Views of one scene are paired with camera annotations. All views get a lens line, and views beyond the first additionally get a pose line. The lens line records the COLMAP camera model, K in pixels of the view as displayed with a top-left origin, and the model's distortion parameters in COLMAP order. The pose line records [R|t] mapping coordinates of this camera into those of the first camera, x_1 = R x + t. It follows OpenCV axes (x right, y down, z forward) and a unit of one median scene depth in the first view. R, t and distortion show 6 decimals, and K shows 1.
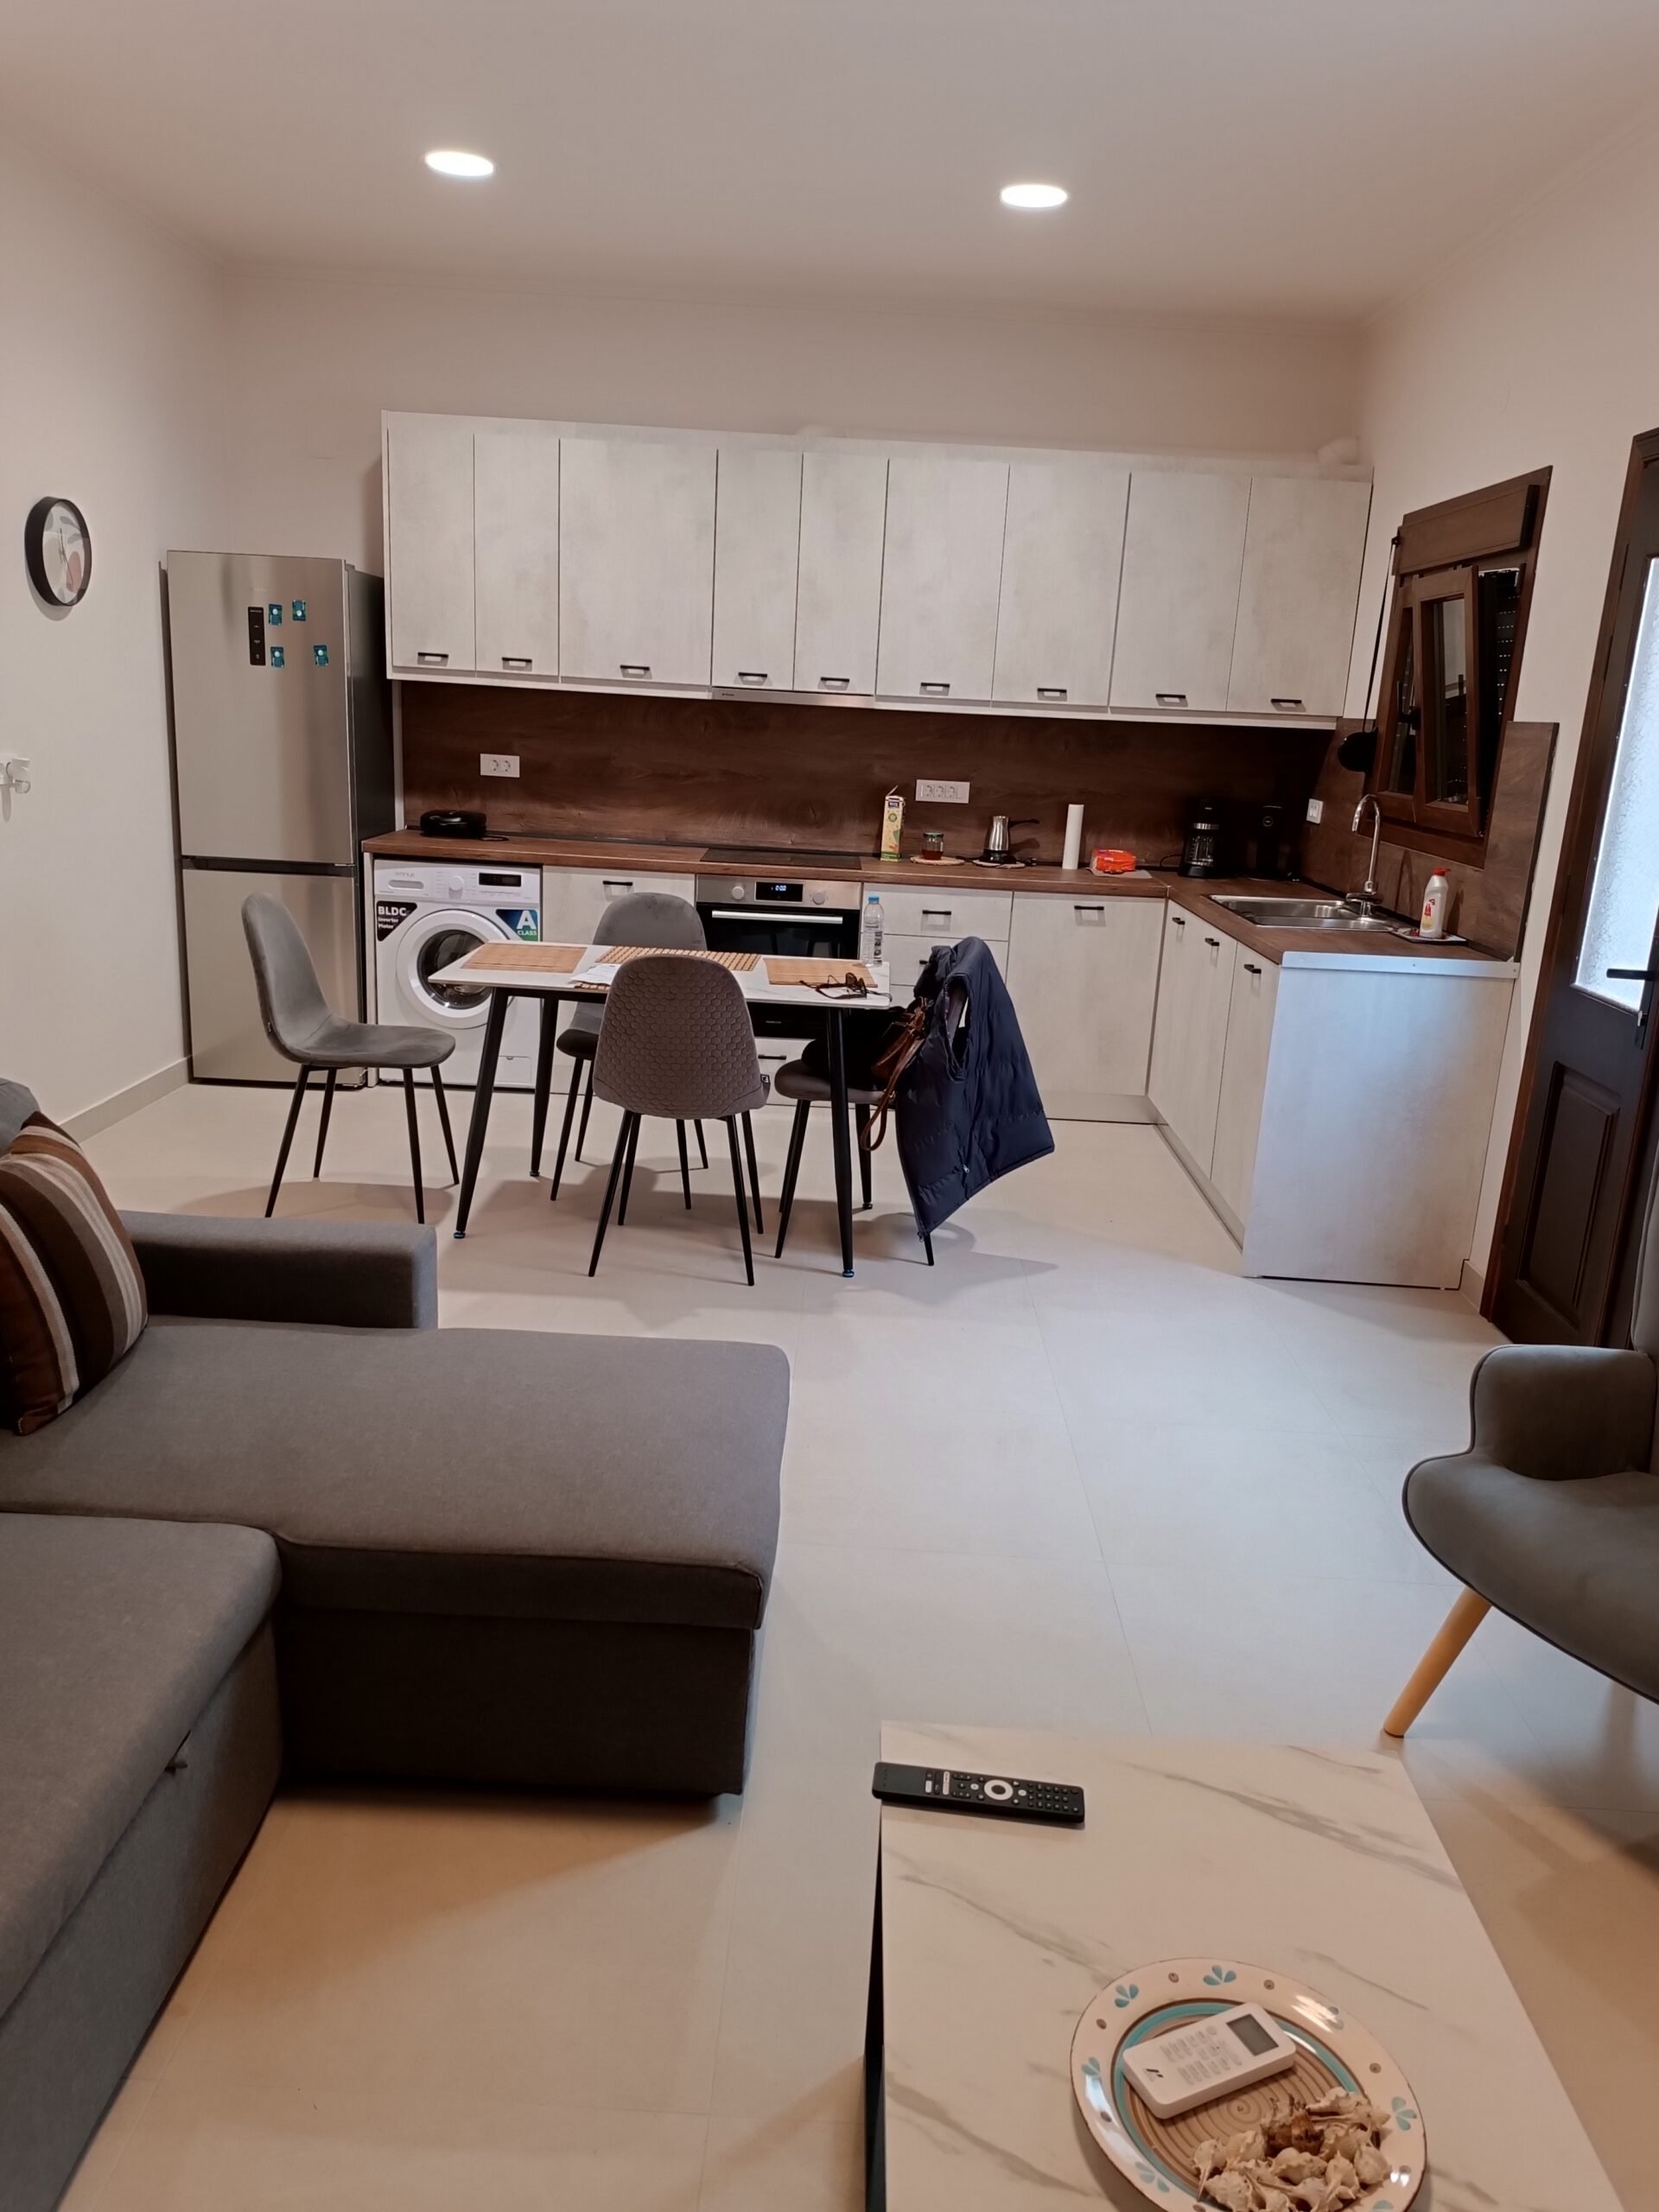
lens RADIAL K [[1569.6, 0, 829.5], [0, 1569.6, 1106.0], [0, 0, 1]] dist [0.153035, -0.327304]
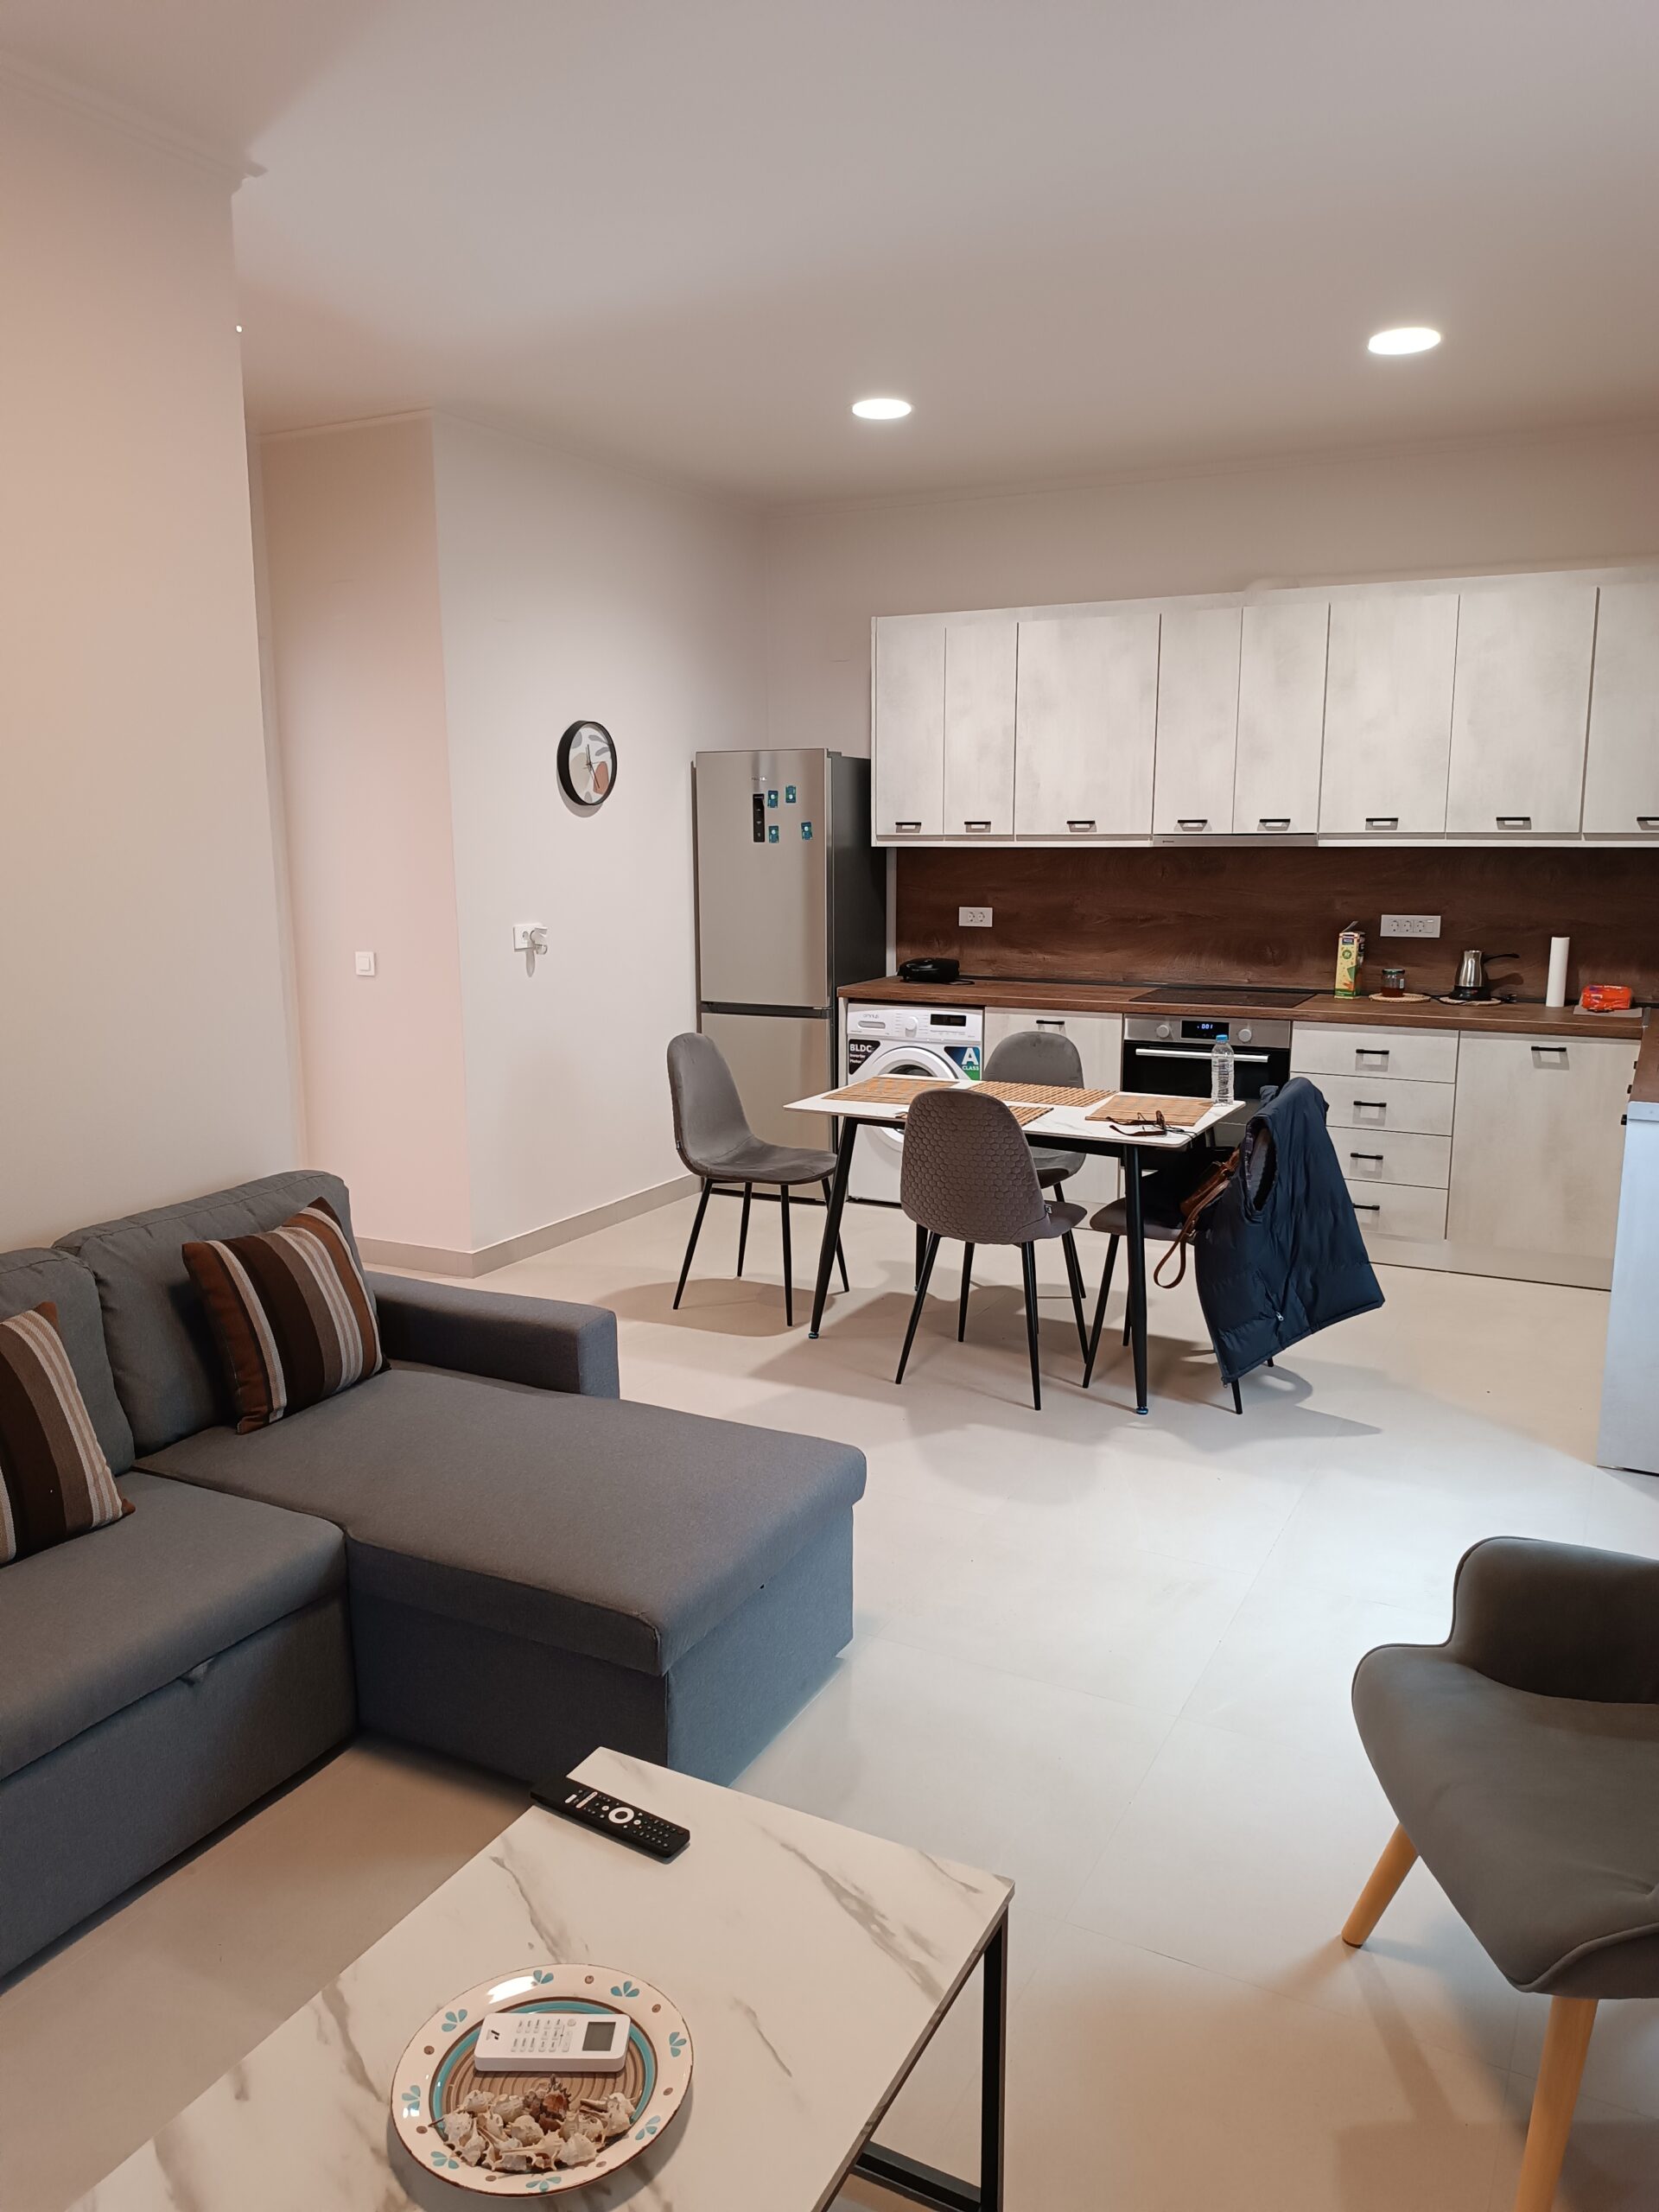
lens RADIAL K [[1569.6, 0, 829.5], [0, 1569.6, 1106.0], [0, 0, 1]] dist [0.153035, -0.327304]
pose [[0.893715, 0.024939, -0.447940, 0.206534], [-0.062443, 0.995650, -0.069152, -0.003102], [0.444267, 0.089773, 0.891385, -0.002431]]
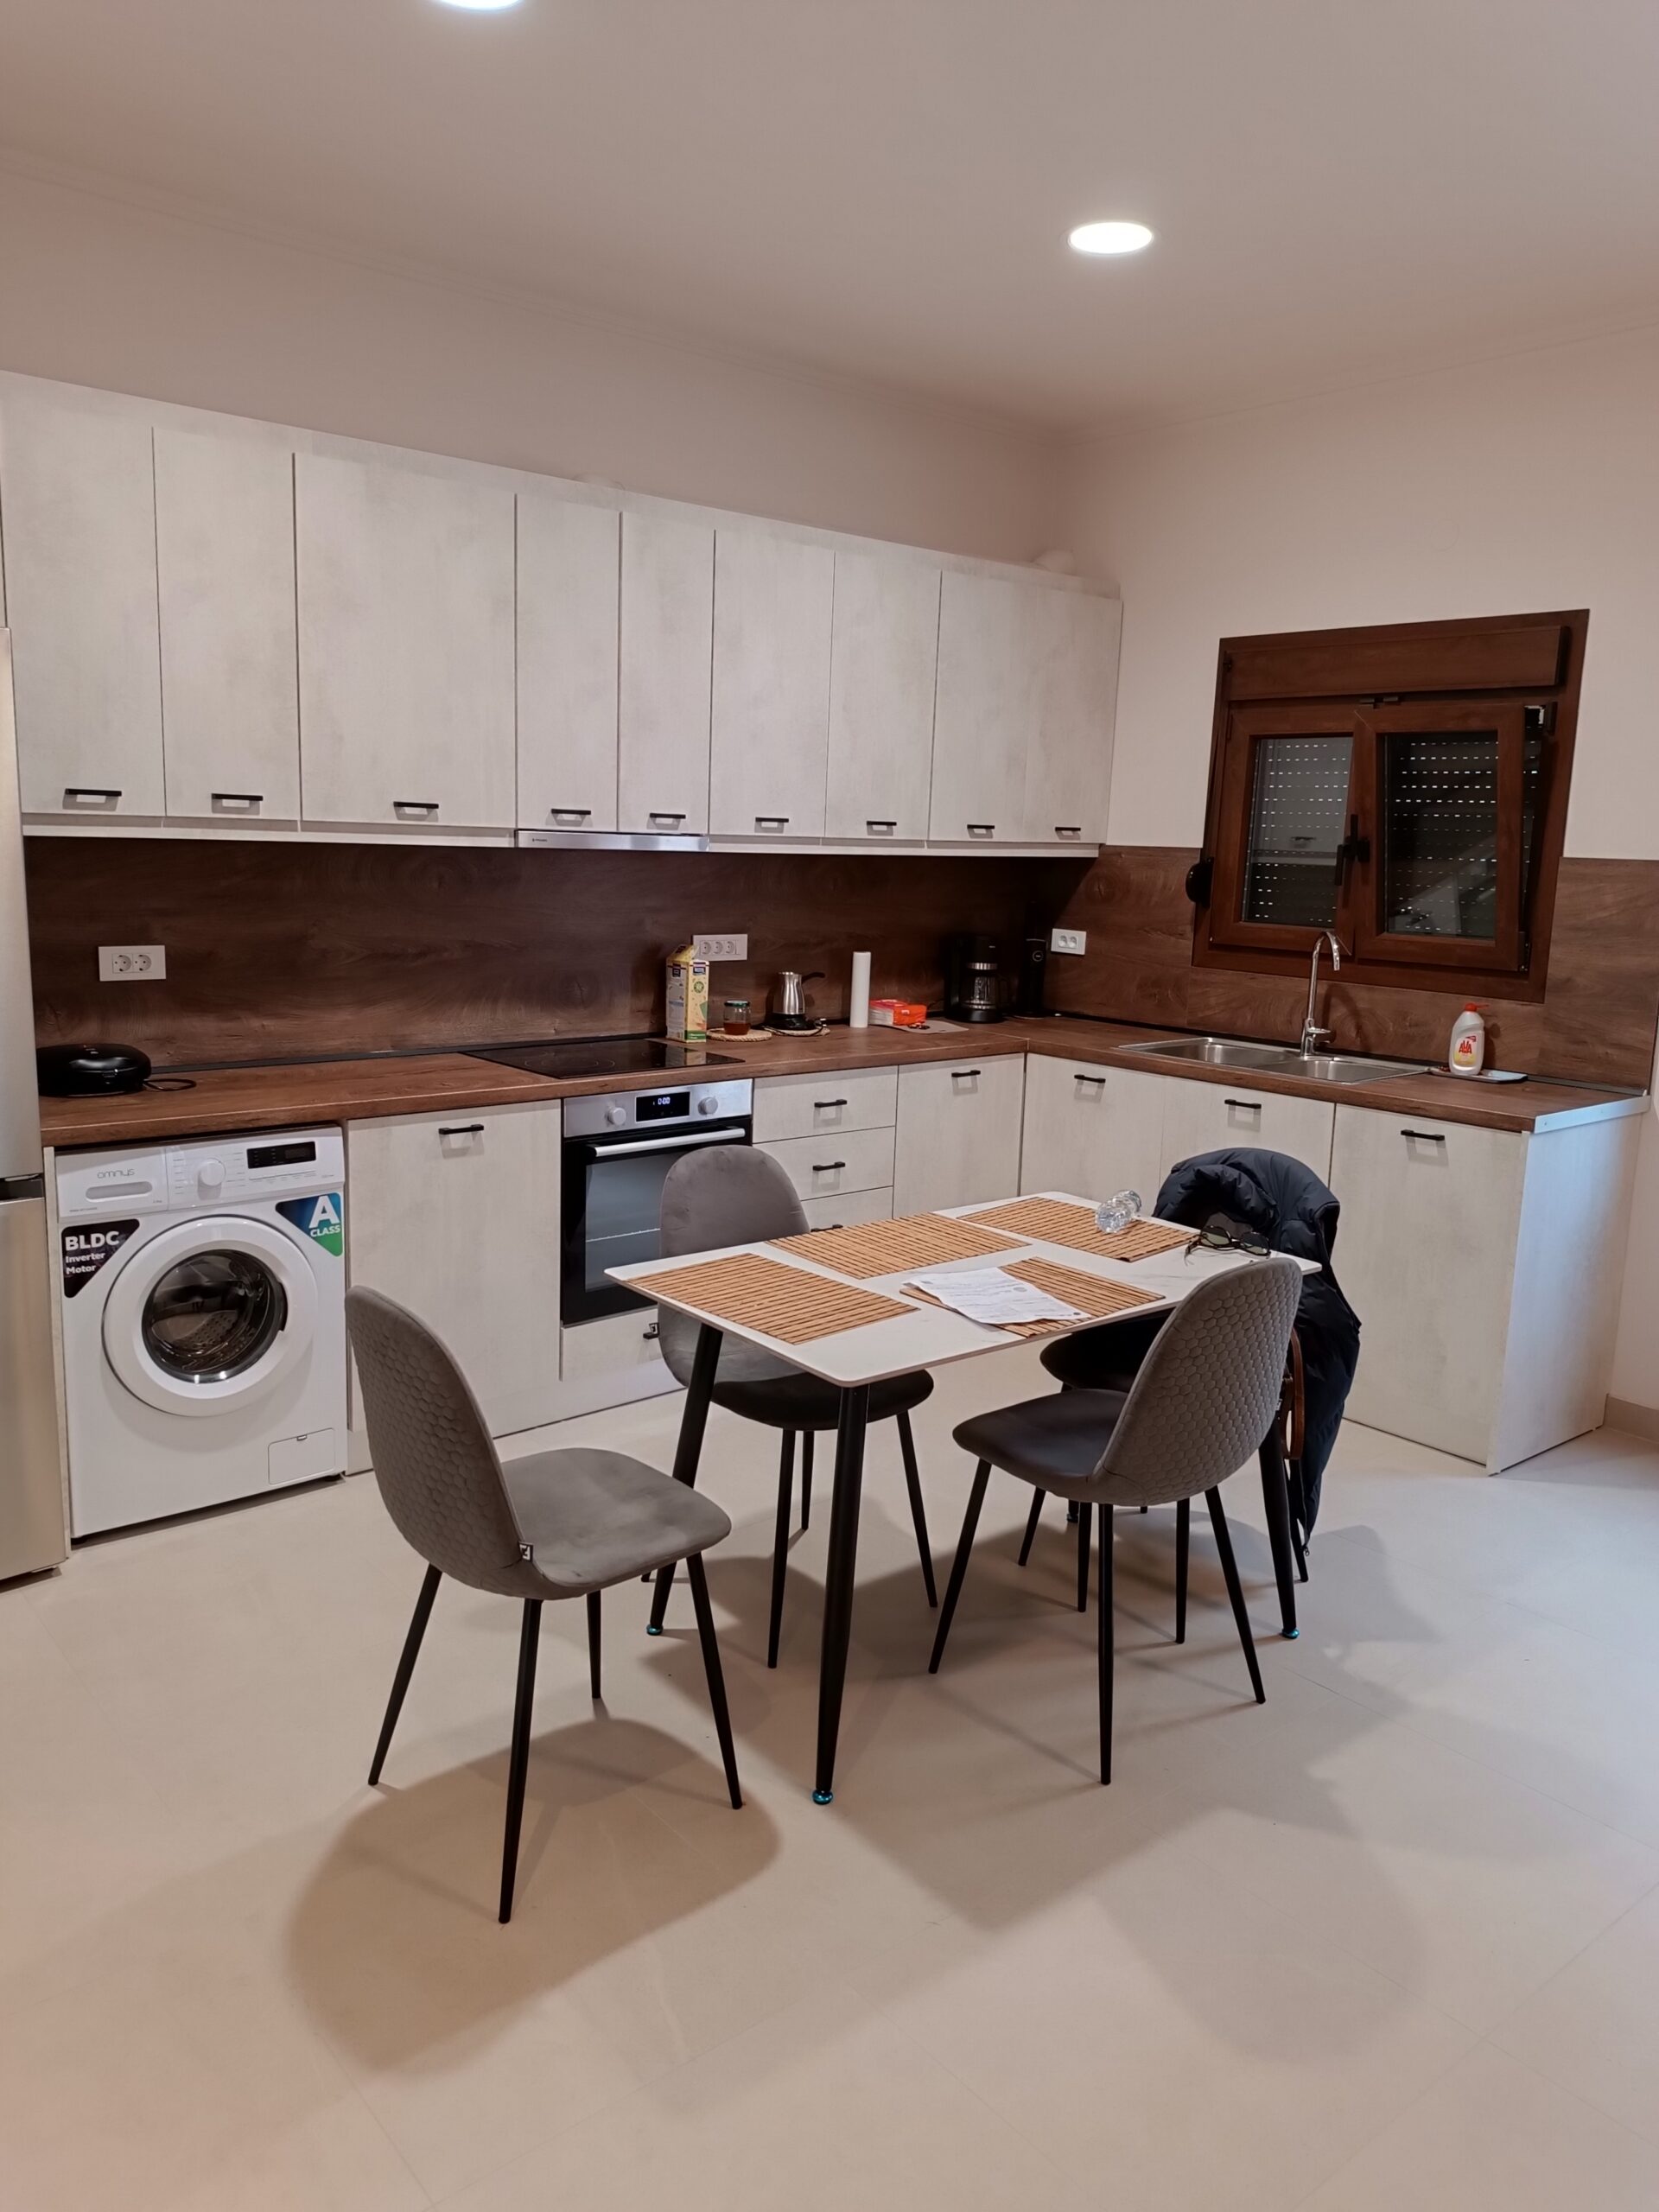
lens RADIAL K [[1569.6, 0, 829.5], [0, 1569.6, 1106.0], [0, 0, 1]] dist [0.153035, -0.327304]
pose [[0.754871, -0.142459, 0.640215, -0.433975], [0.170129, 0.985246, 0.018637, -0.136184], [-0.633424, 0.094850, 0.767970, 0.396276]]
